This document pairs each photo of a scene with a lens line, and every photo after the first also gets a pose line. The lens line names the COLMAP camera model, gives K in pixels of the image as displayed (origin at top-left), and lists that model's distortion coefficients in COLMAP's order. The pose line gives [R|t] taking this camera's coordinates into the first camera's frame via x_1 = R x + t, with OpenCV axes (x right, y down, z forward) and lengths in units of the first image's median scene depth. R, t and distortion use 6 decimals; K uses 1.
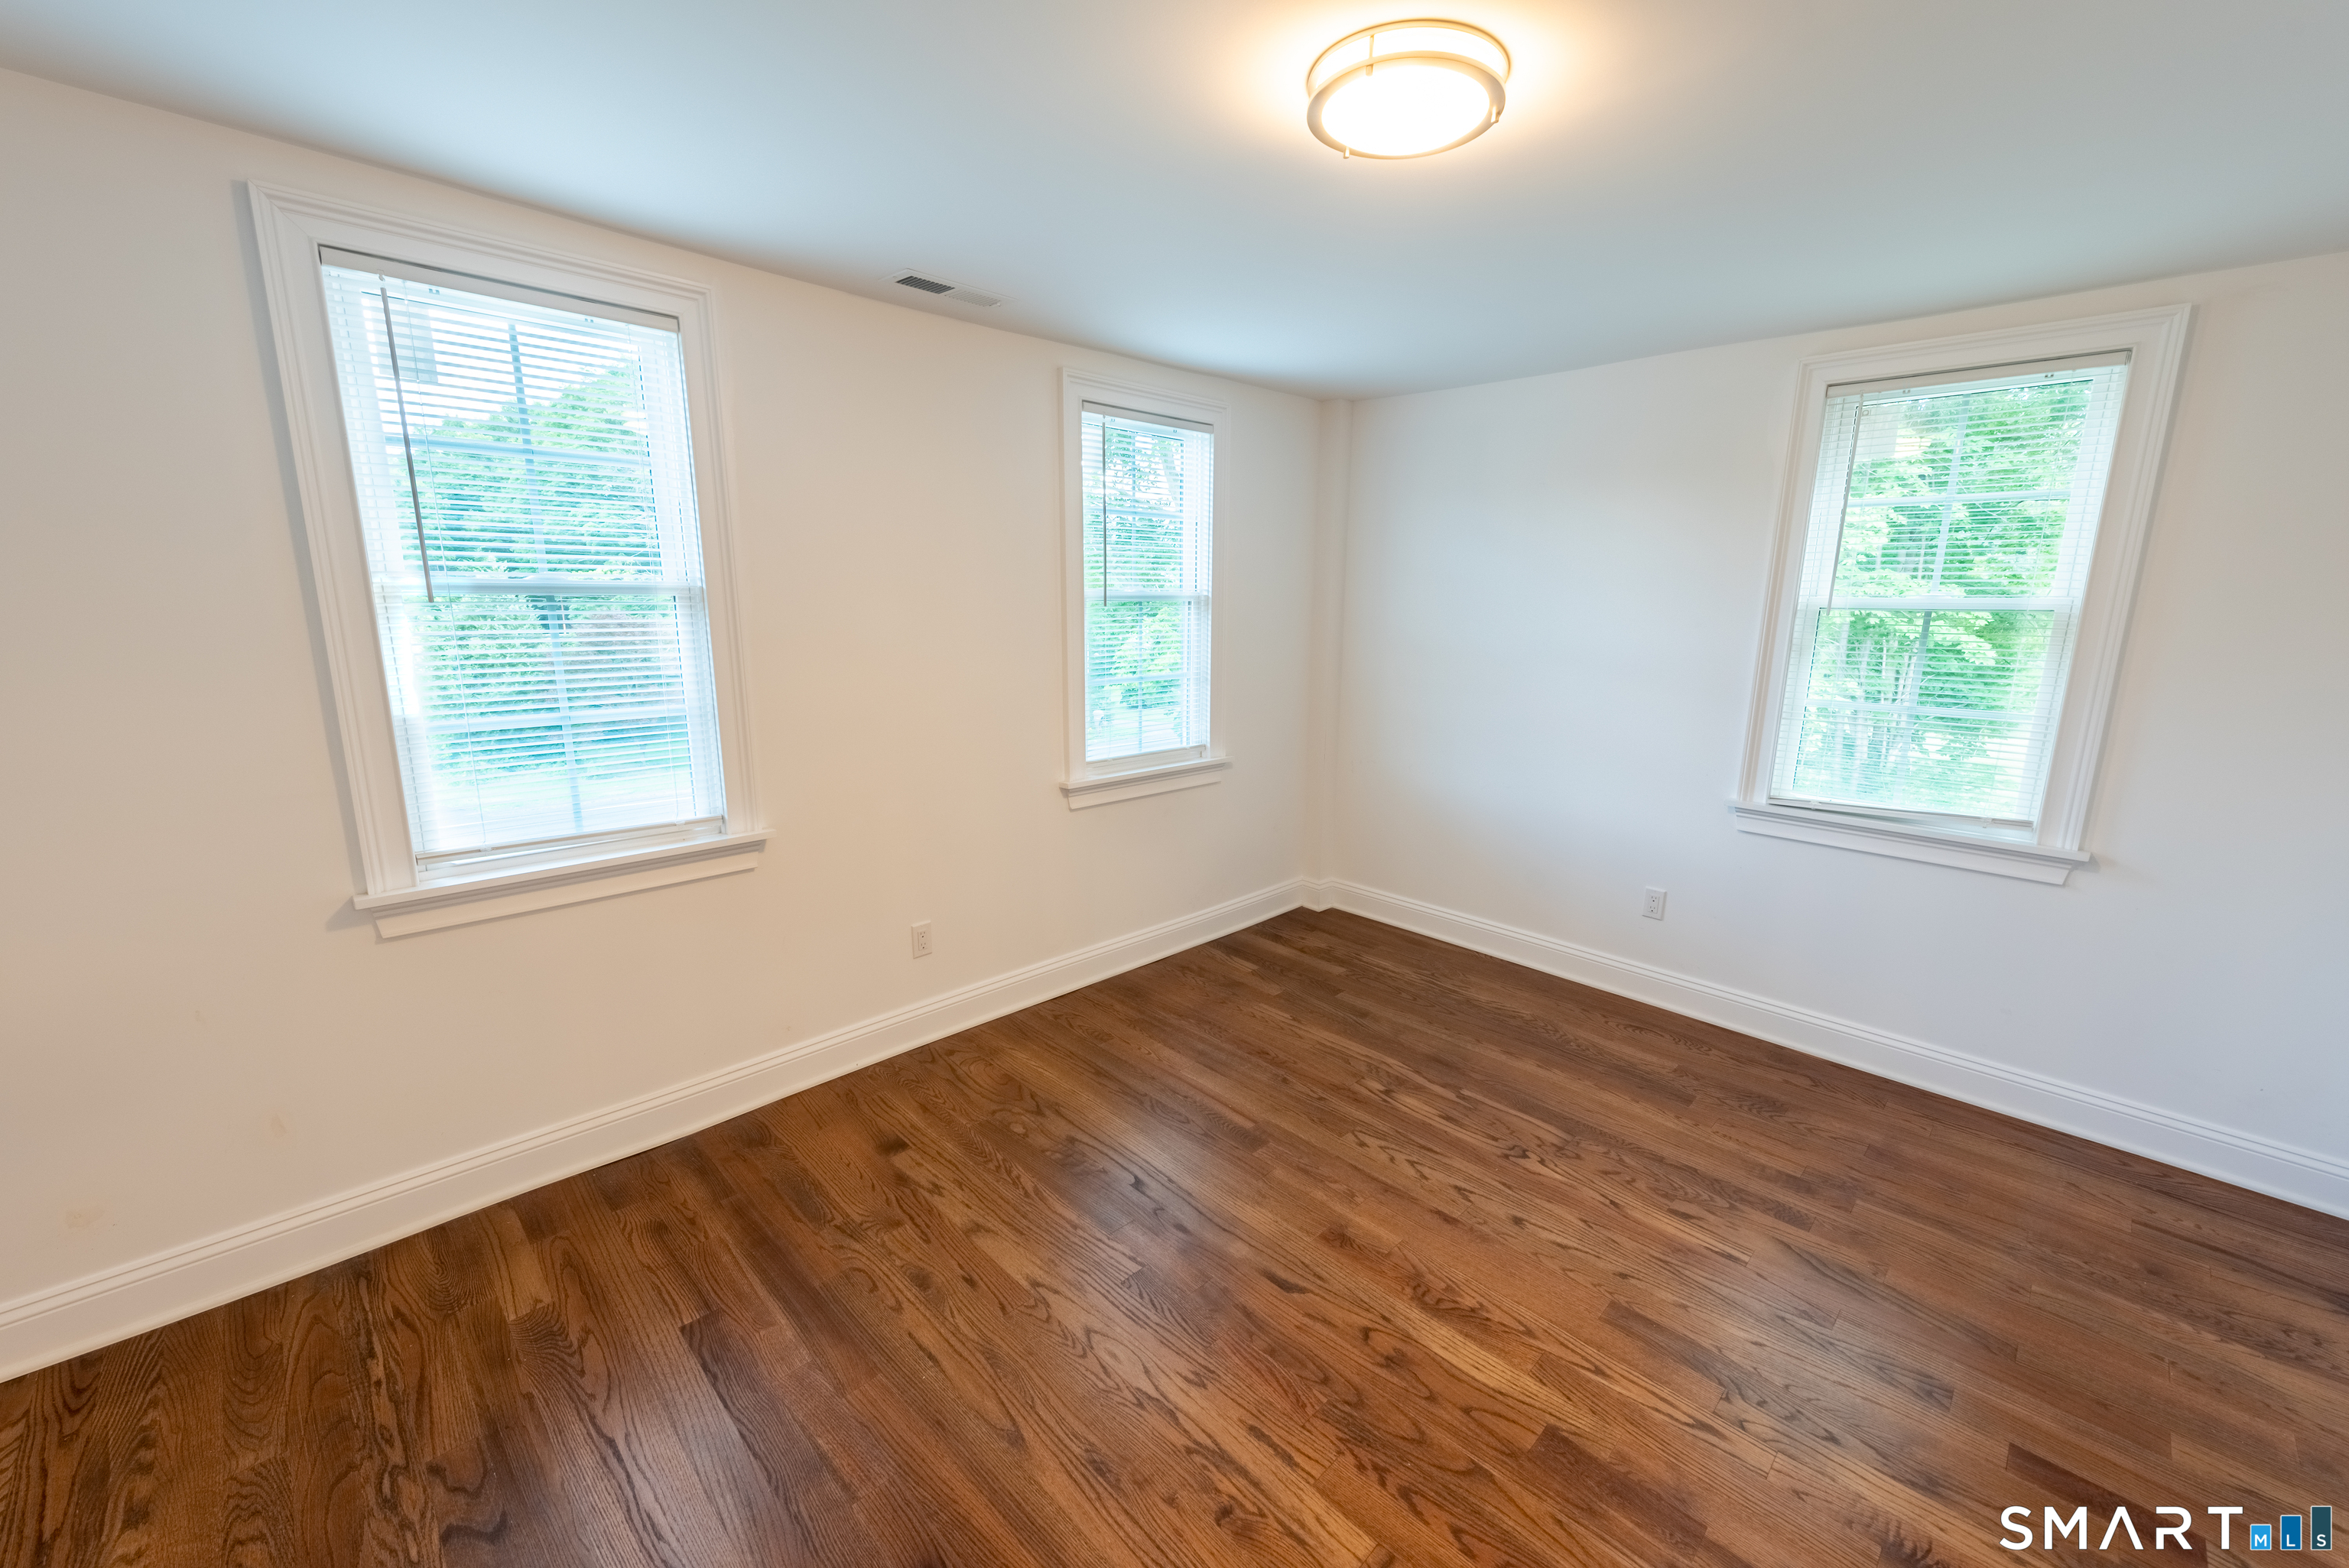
lens RADIAL K [[918.1, 0, 1165.7], [0, 918.1, 774.4], [0, 0, 1]] dist [0.009023, -0.002820]
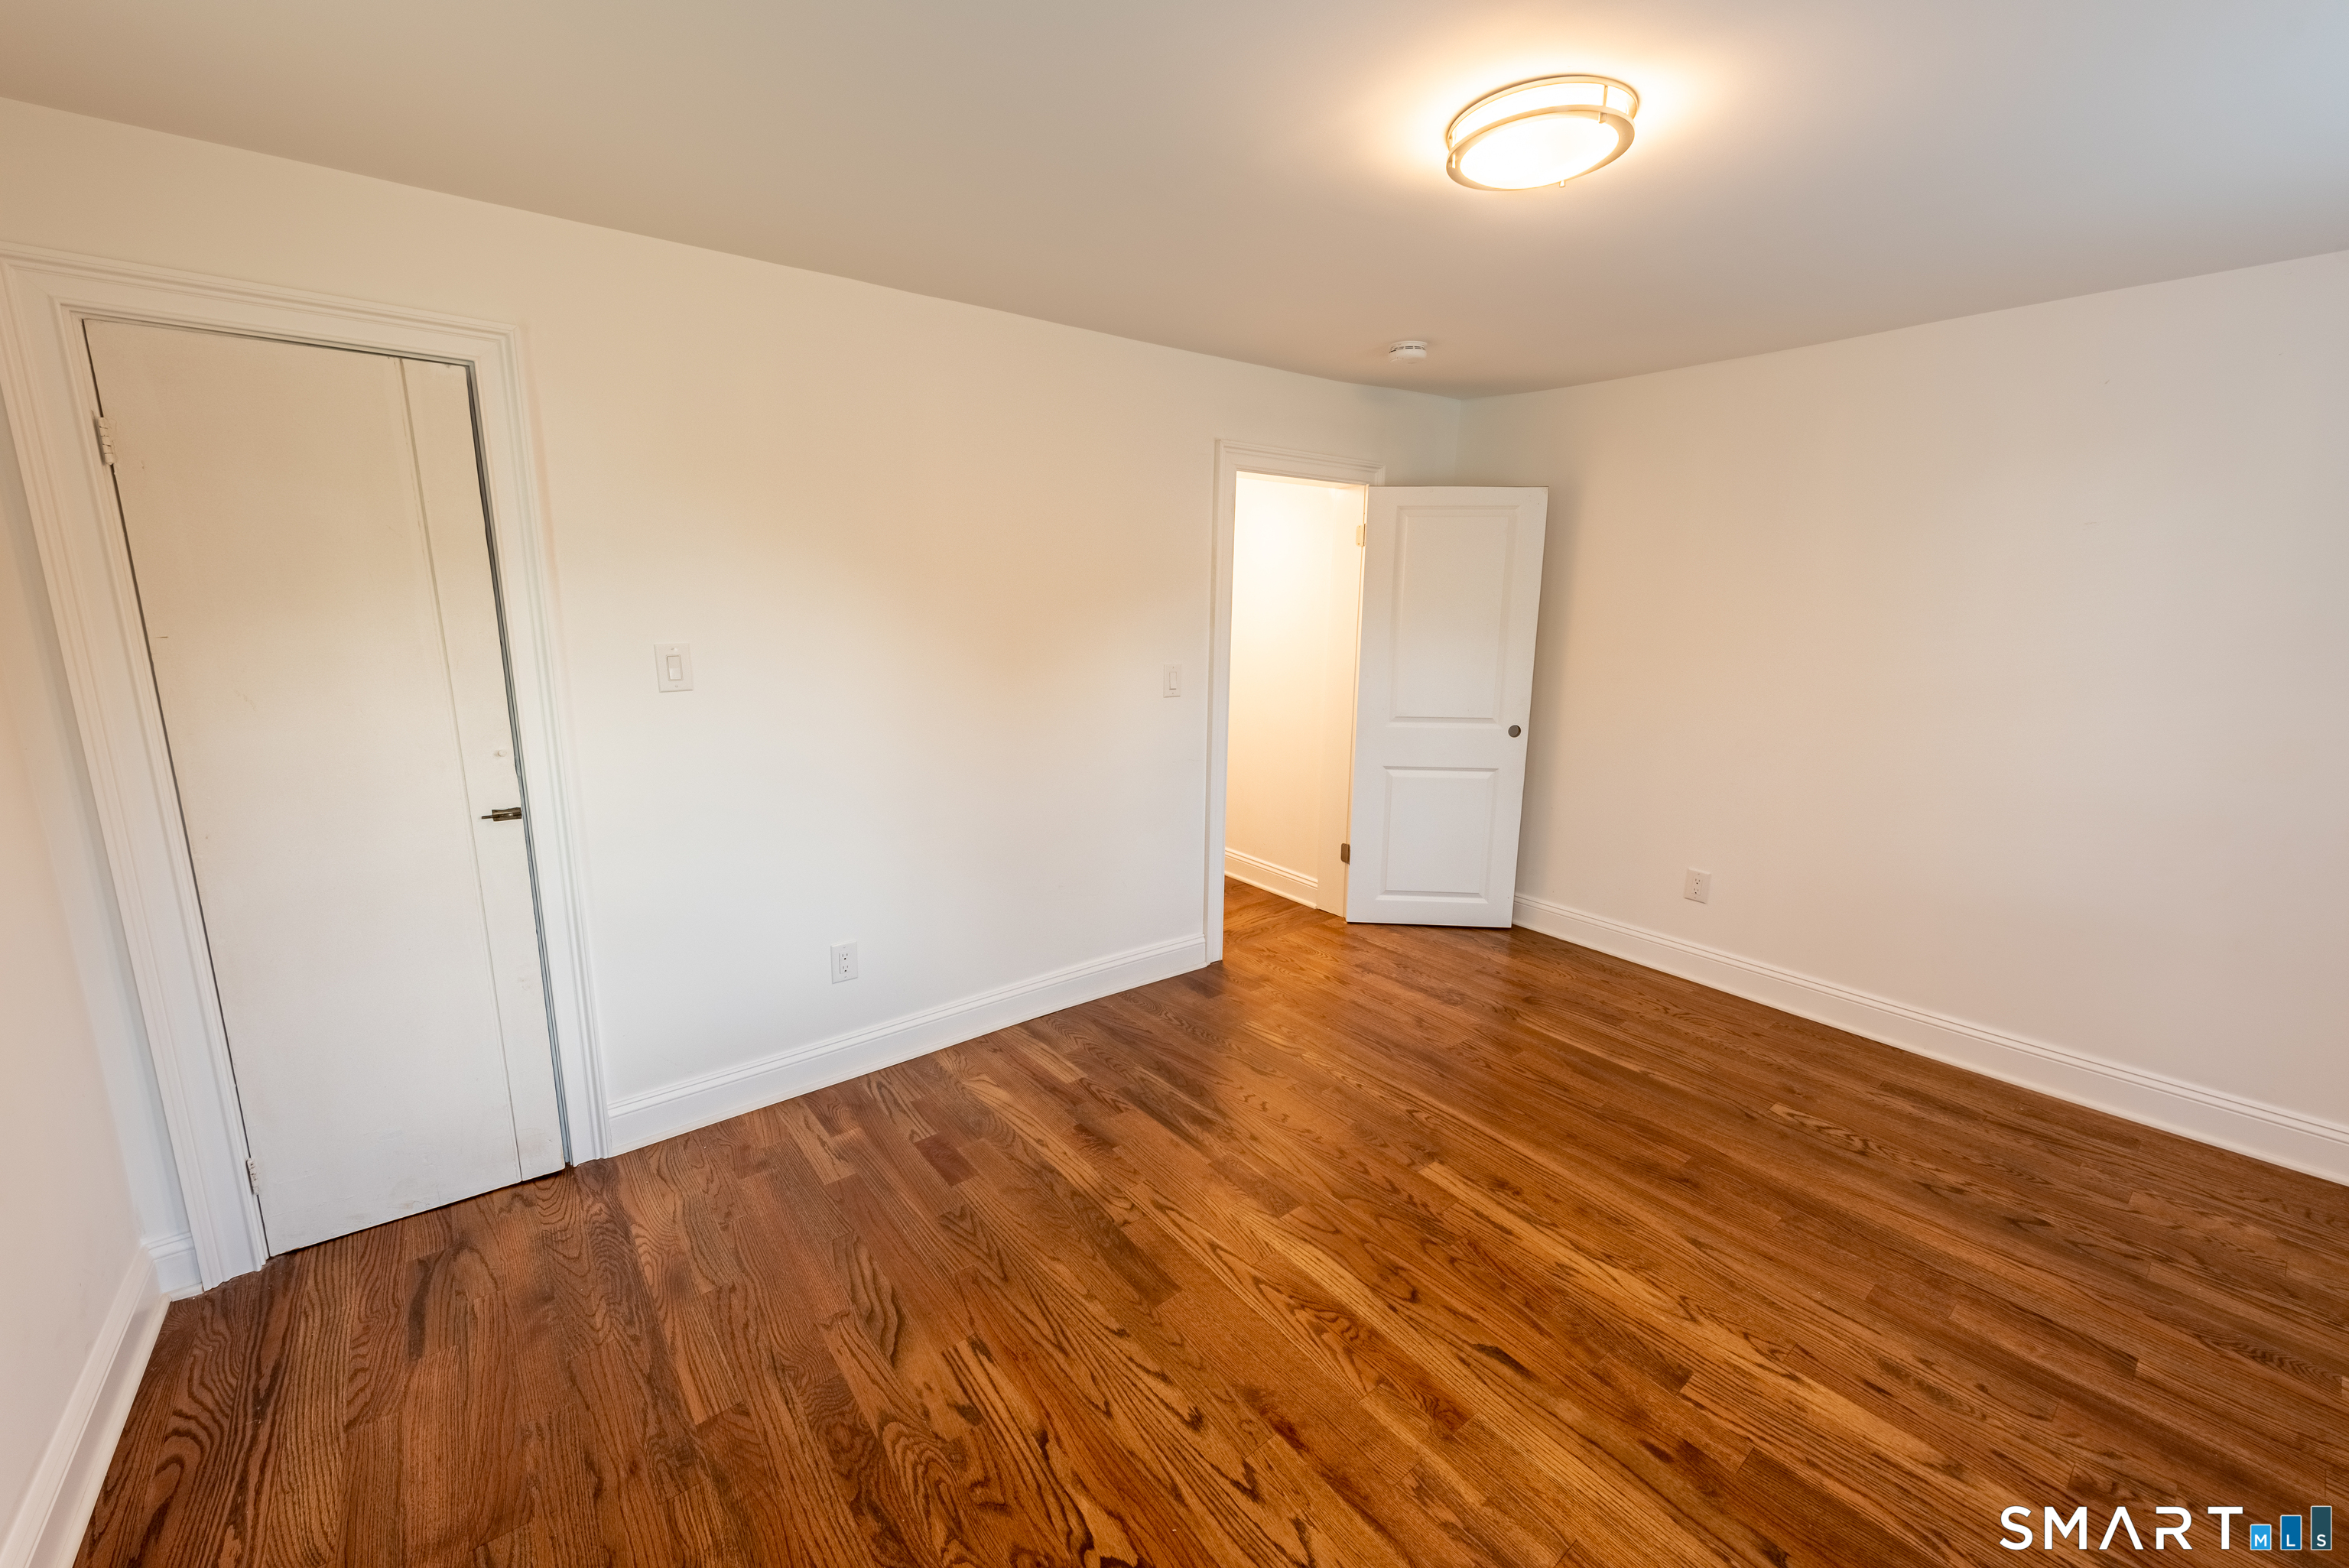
lens RADIAL K [[918.1, 0, 1173.1], [0, 918.1, 774.1], [0, 0, 1]] dist [0.009023, -0.002820]
pose [[-0.995115, -0.038218, 0.091023, 0.336531], [-0.000320, 0.923272, 0.384147, -0.274590], [-0.098720, 0.382241, -0.918774, 1.420617]]
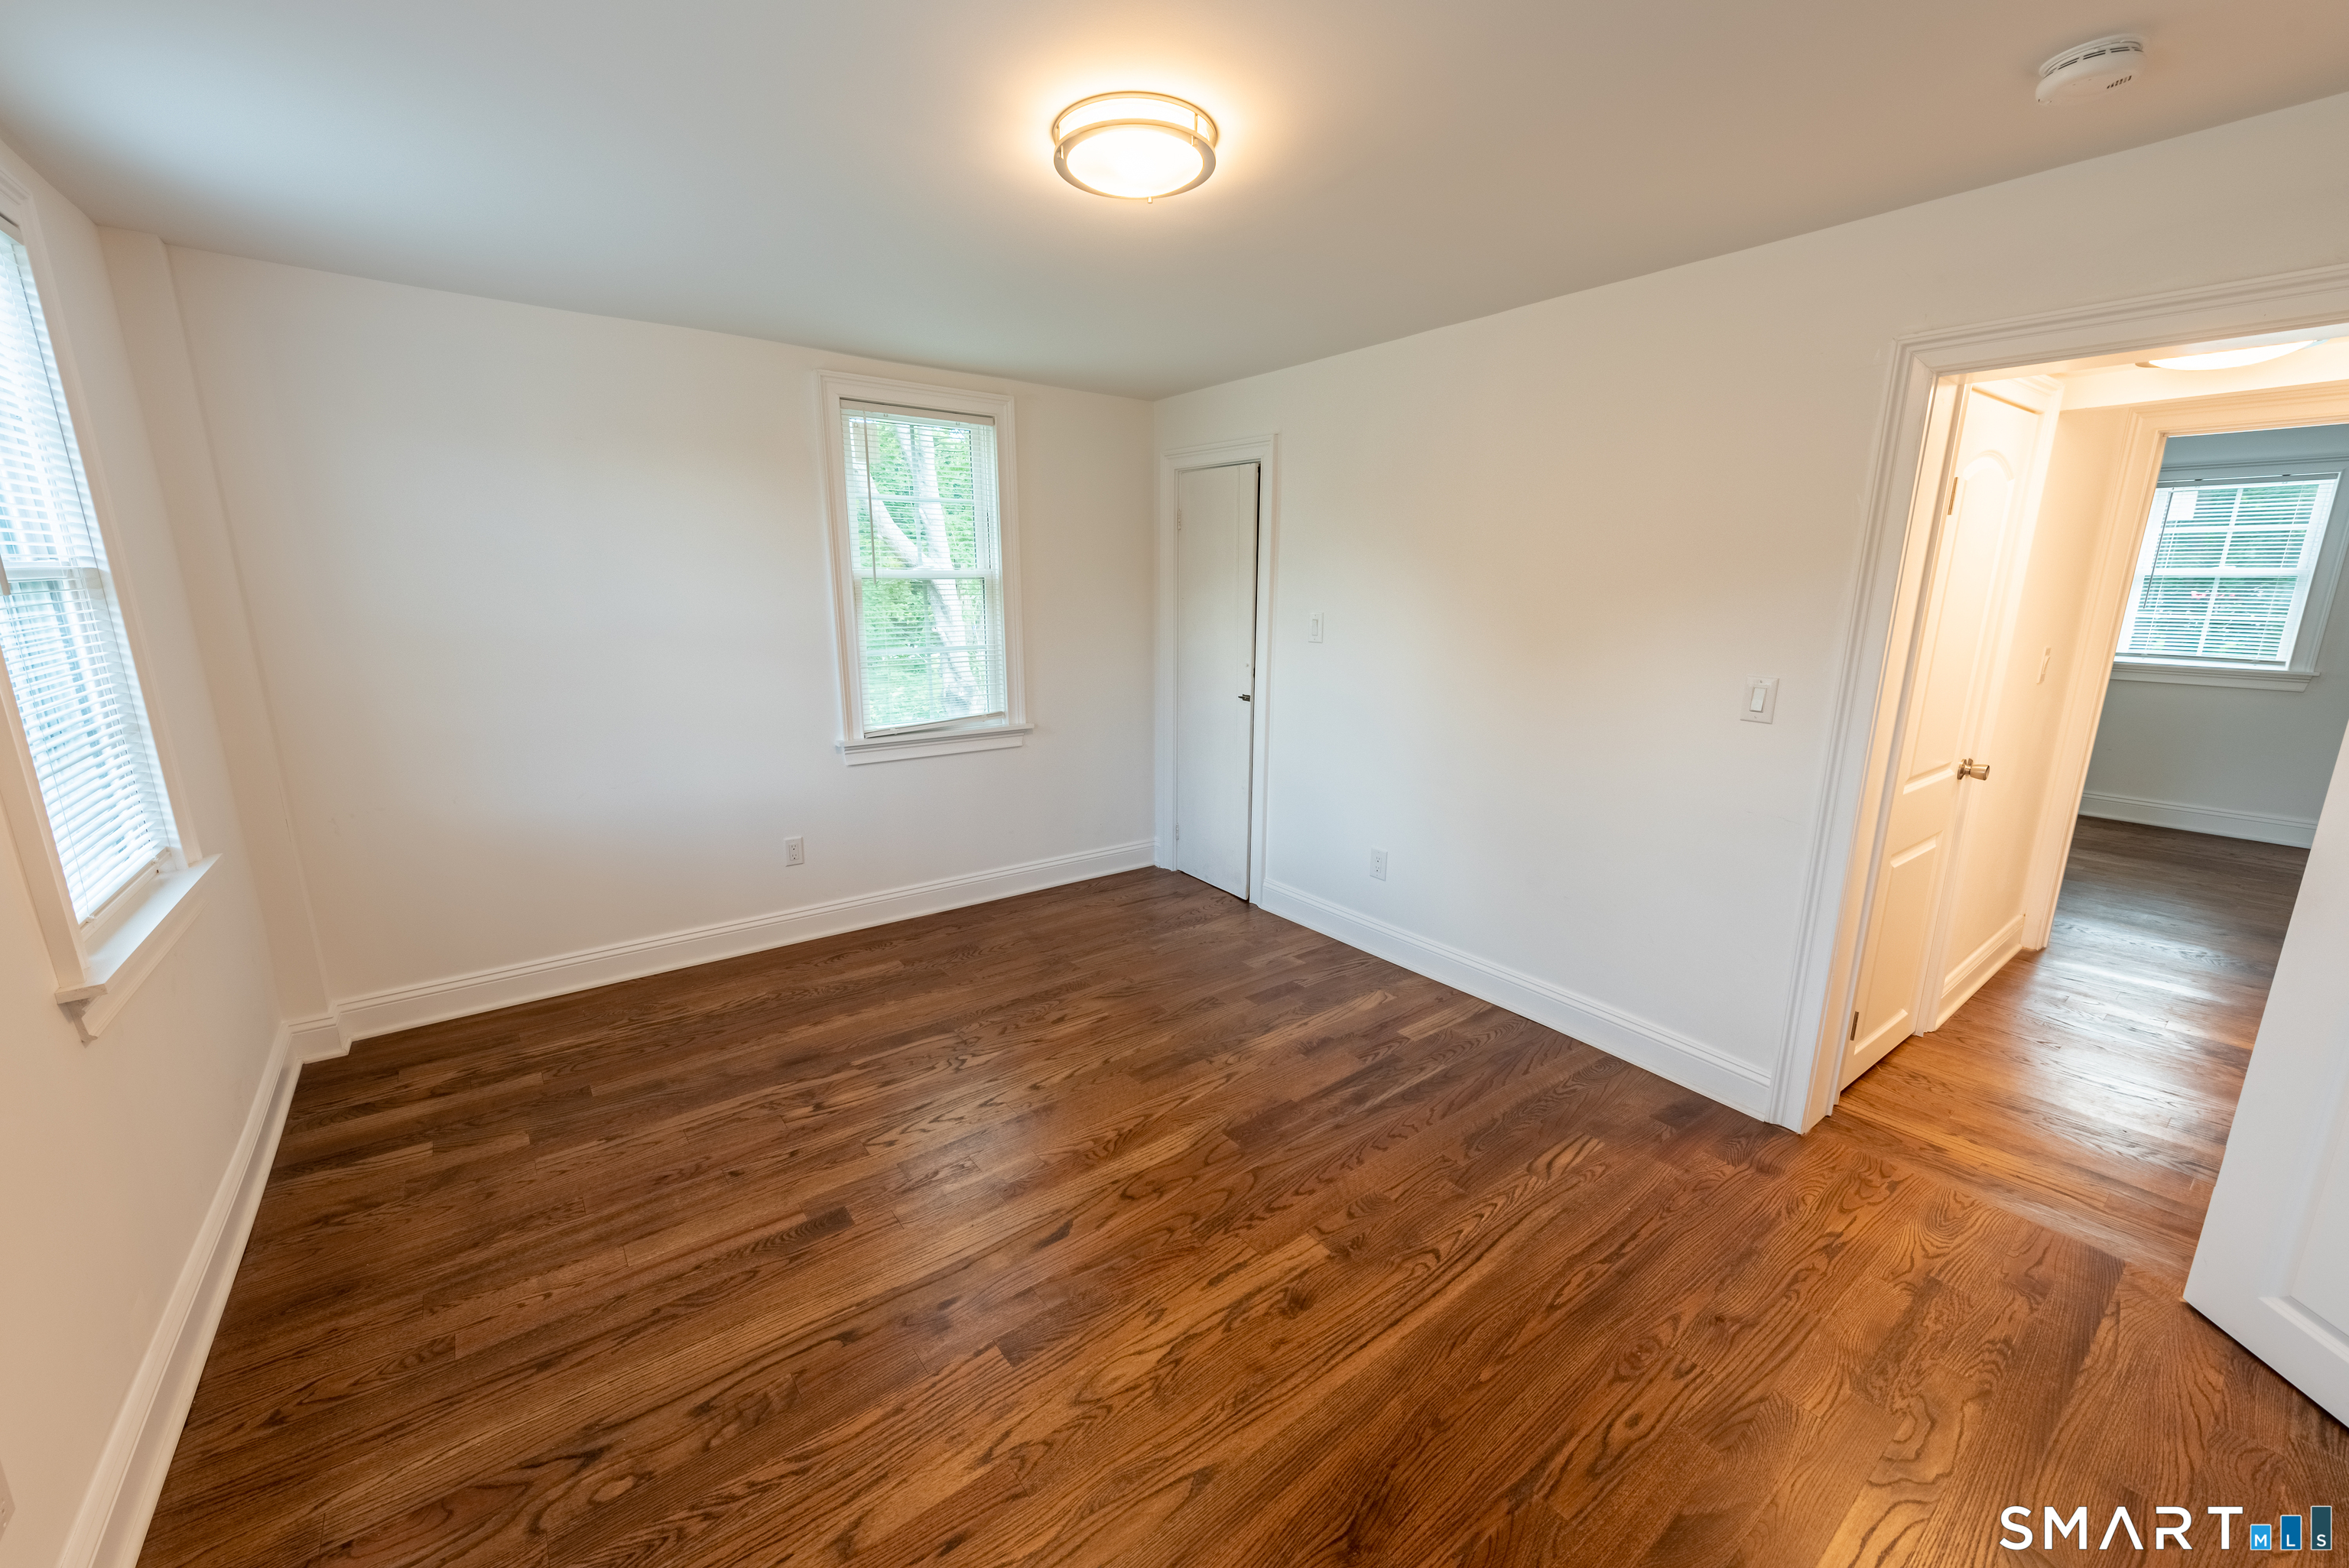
lens RADIAL K [[918.1, 0, 1164.6], [0, 918.1, 775.8], [0, 0, 1]] dist [0.009023, -0.002820]
pose [[0.125727, -0.222757, 0.966733, -0.646954], [0.189451, 0.961923, 0.197010, -0.112218], [-0.973808, 0.158379, 0.163141, 0.544477]]
